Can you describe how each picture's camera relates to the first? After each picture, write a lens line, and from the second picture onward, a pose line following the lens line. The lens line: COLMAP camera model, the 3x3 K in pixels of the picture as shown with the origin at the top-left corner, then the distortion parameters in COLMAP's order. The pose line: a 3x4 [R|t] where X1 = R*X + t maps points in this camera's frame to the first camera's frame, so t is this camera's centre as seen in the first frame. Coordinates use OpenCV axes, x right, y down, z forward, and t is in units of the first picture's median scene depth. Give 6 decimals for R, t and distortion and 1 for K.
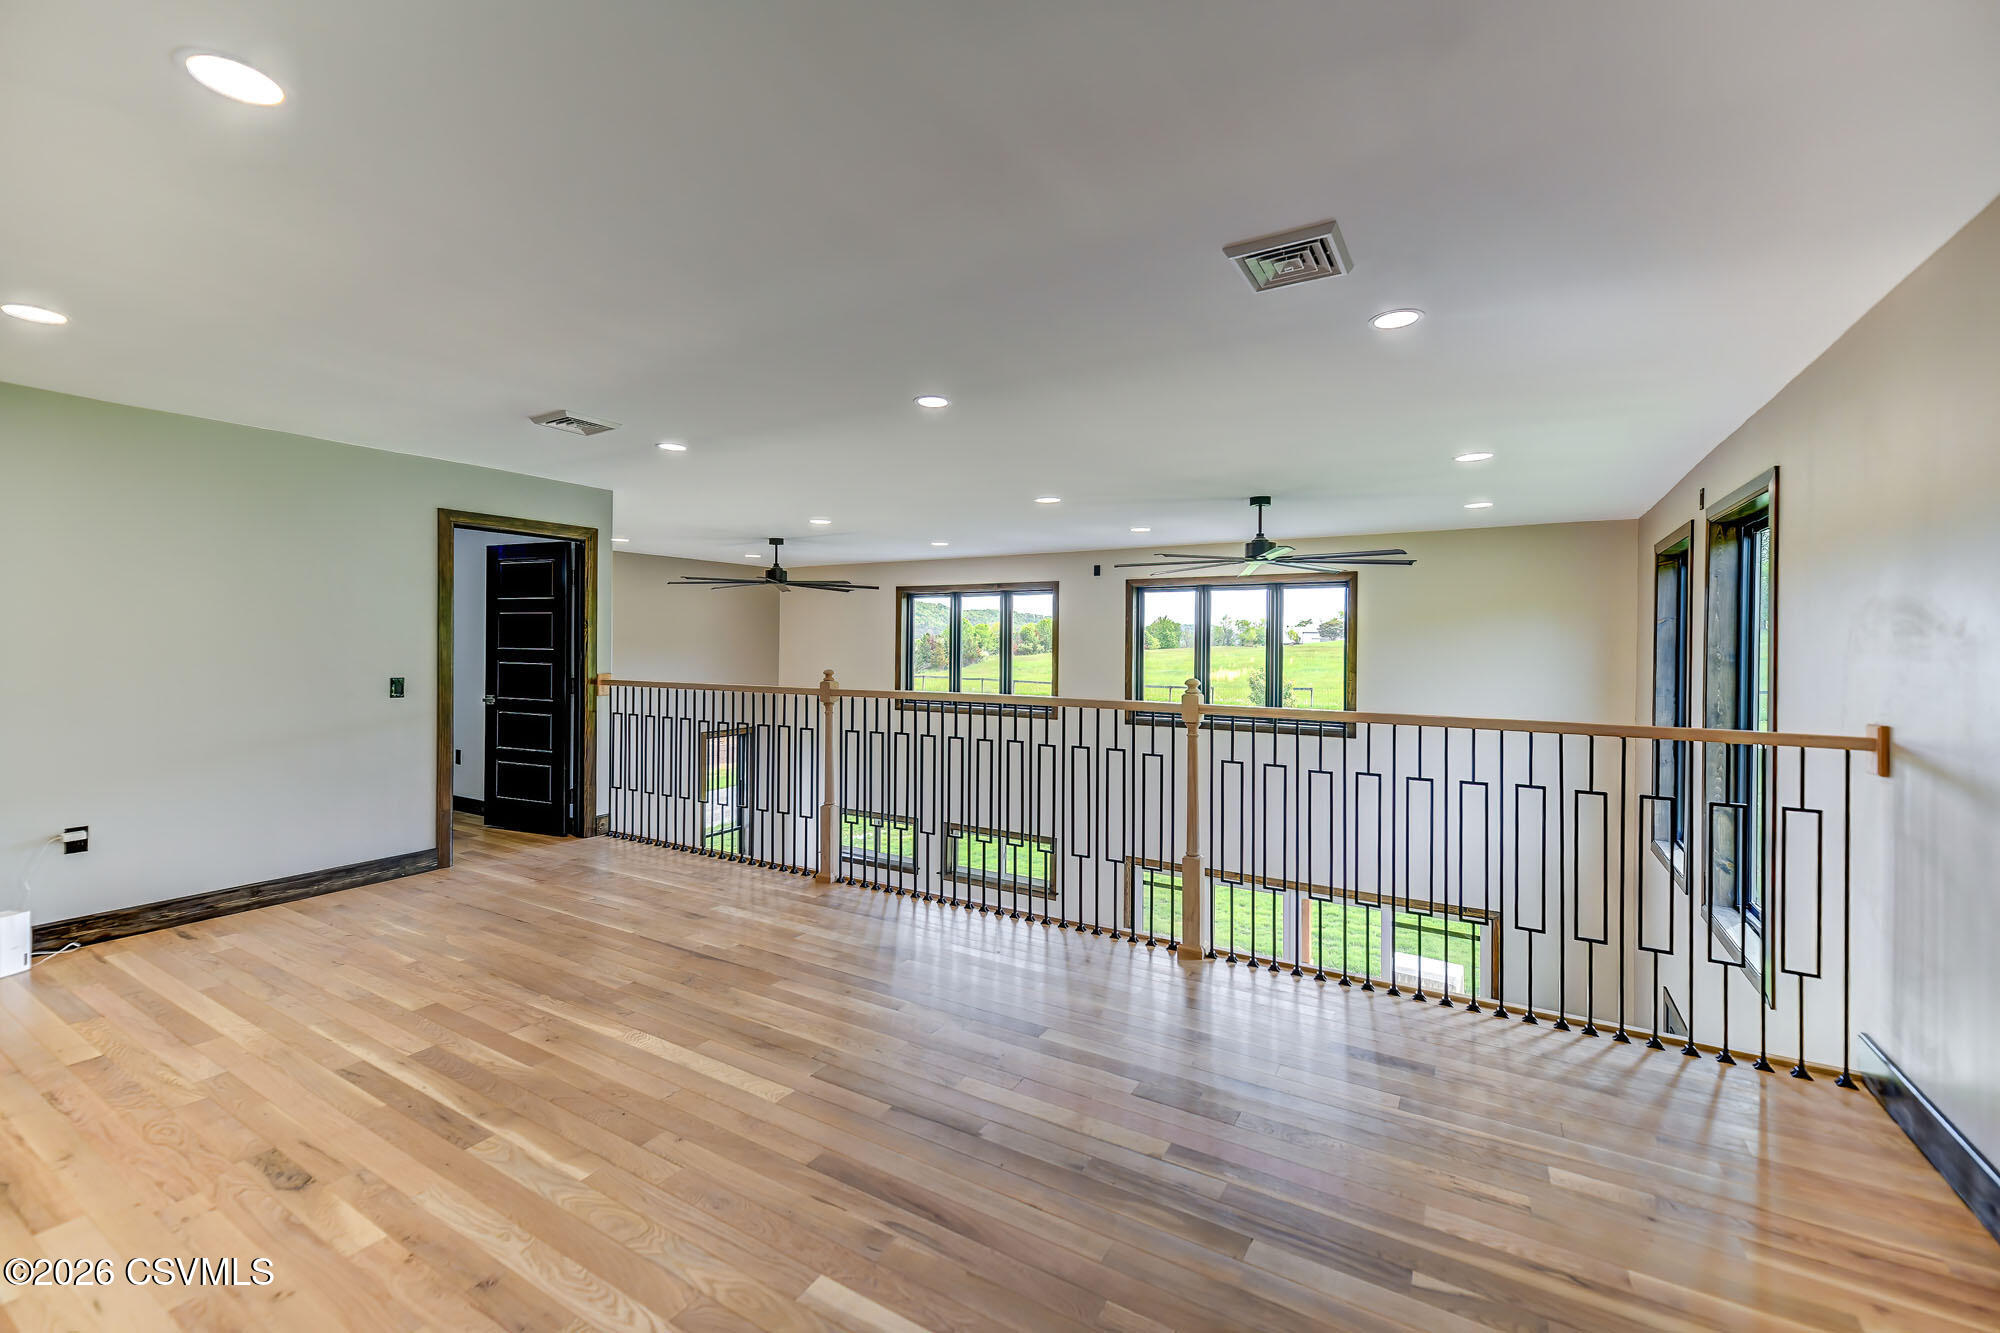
lens RADIAL K [[817.1, 0, 1008.5], [0, 817.1, 614.3], [0, 0, 1]] dist [0.015682, -0.002282]
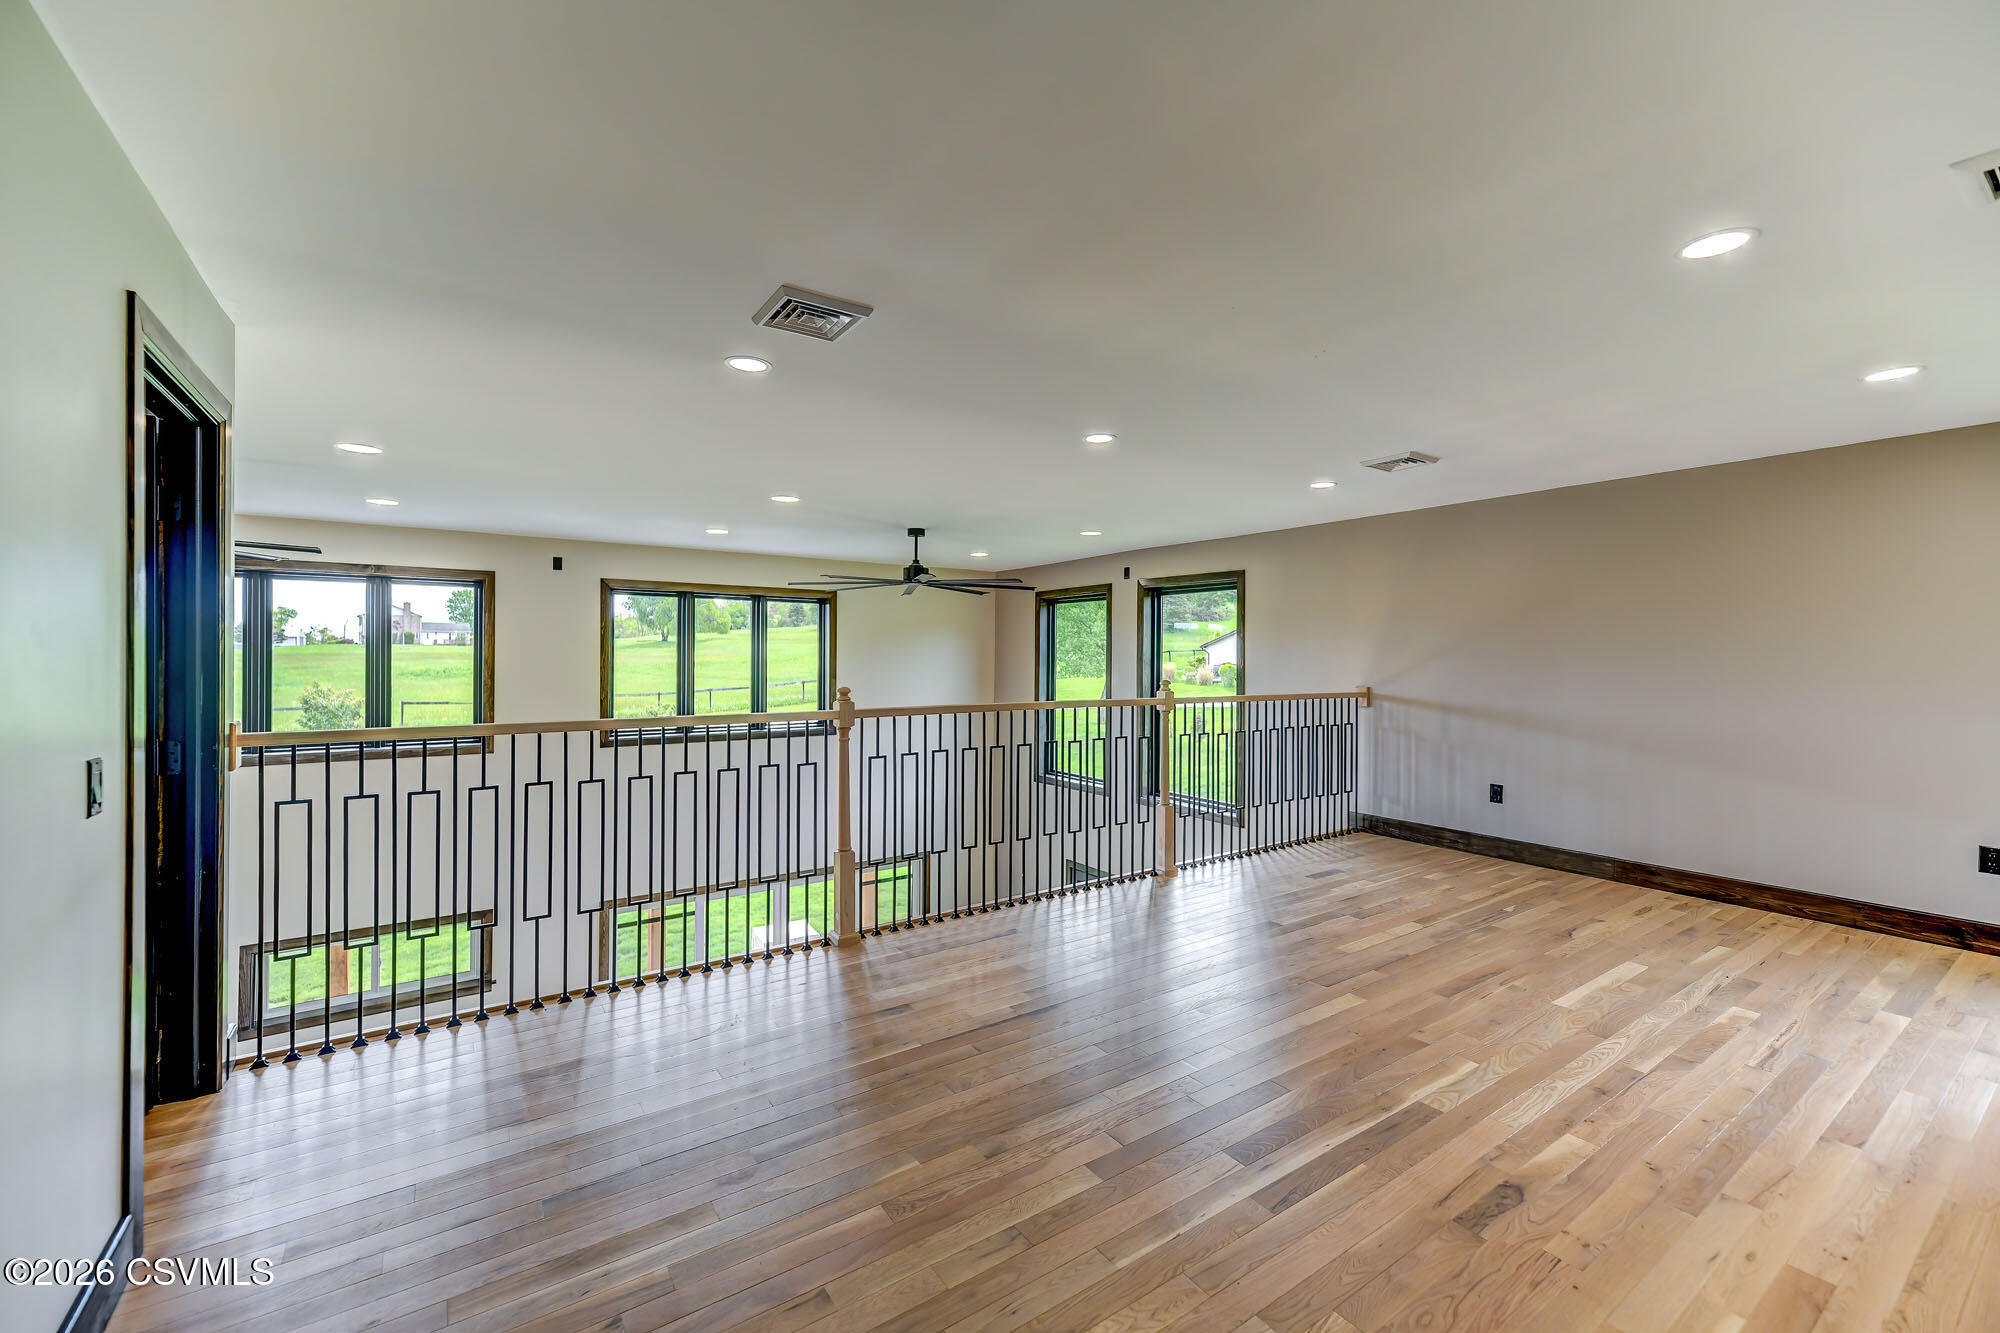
lens RADIAL K [[817.1, 0, 1001.7], [0, 817.1, 658.3], [0, 0, 1]] dist [0.015682, -0.002282]
pose [[0.416302, -0.008700, 0.909185, -0.888800], [-0.033693, 0.999120, 0.024989, 0.011533], [-0.908602, -0.041036, 0.415642, 0.512903]]
